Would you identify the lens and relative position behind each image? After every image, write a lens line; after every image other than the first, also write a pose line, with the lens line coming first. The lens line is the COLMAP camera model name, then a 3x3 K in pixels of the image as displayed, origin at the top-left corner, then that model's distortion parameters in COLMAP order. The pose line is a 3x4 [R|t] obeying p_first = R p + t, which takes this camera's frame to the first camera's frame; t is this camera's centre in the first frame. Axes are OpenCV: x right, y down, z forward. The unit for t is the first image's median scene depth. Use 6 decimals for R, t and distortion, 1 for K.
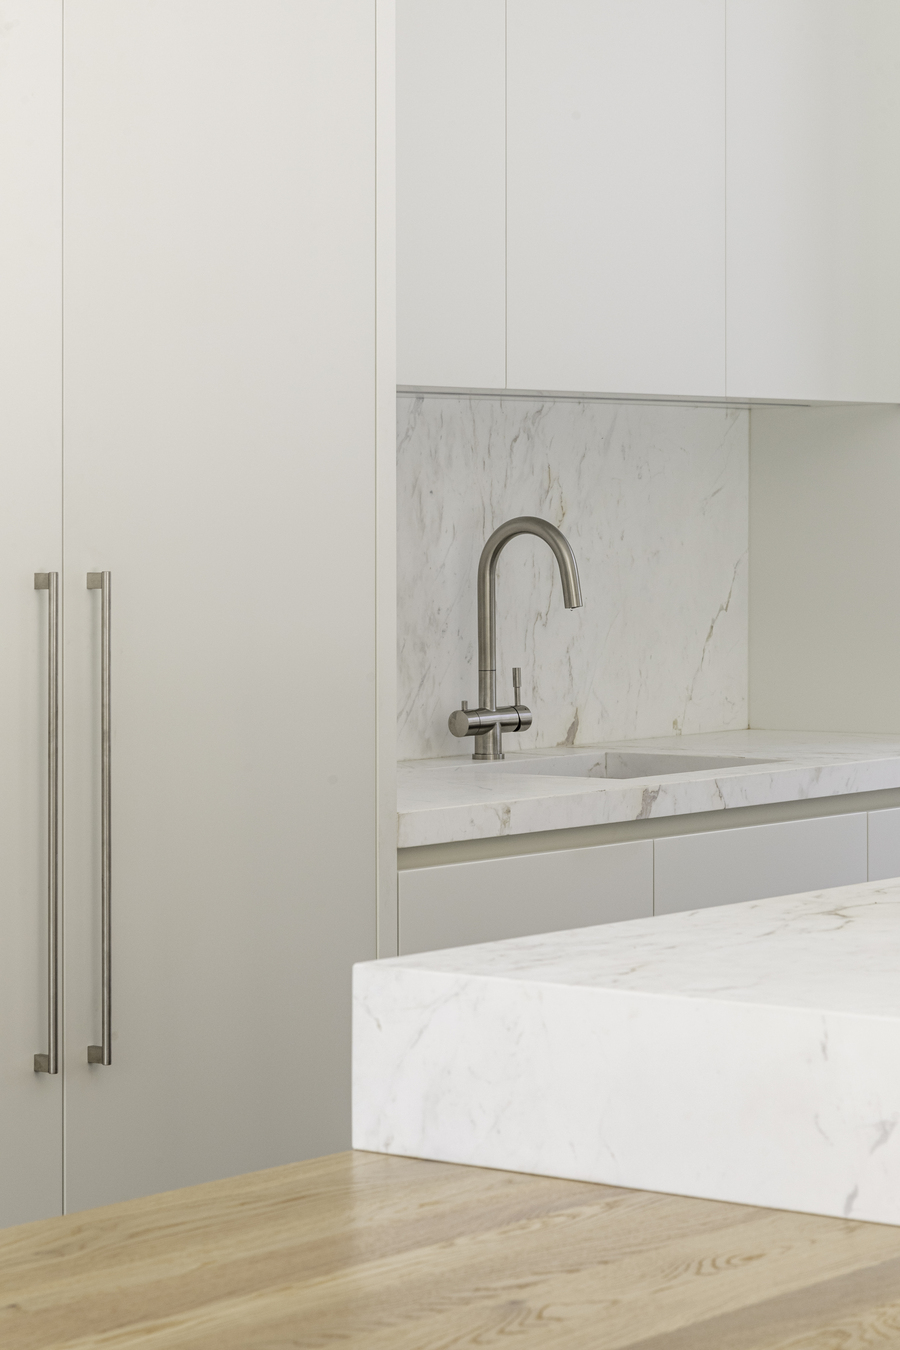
lens RADIAL K [[3572.7, 0, 449.9], [0, 3572.7, 675.5], [0, 0, 1]] dist [-0.095789, 0.000000]
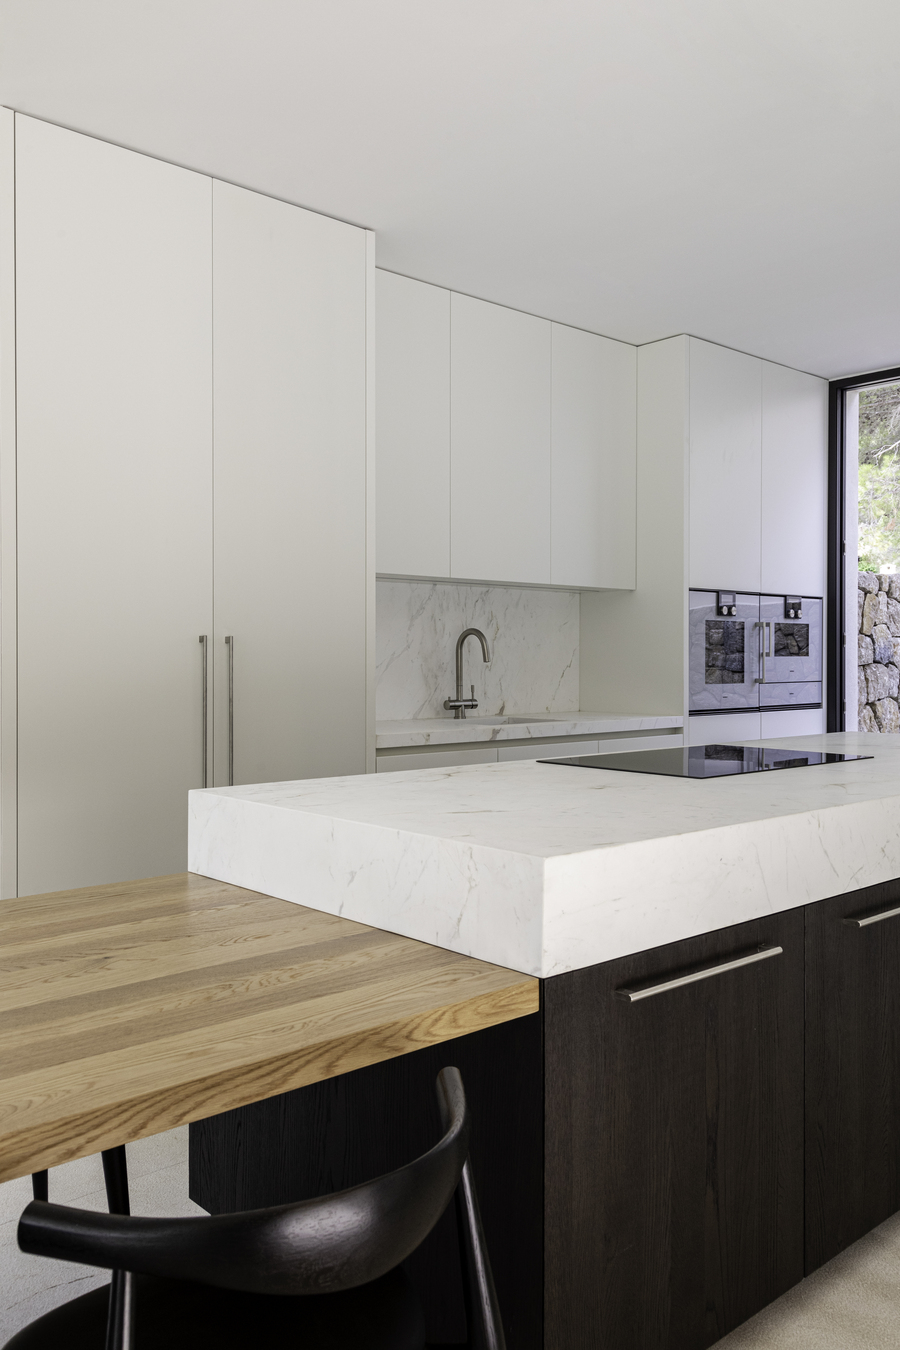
lens RADIAL K [[1077.5, 0, 450.1], [0, 1077.5, 670.9], [0, 0, 1]] dist [0.015645, 0.001996]
pose [[0.983845, 0.008362, -0.178825, 0.149269], [-0.014564, 0.999336, -0.033394, 0.014731], [0.178427, 0.035459, 0.983314, 0.200215]]
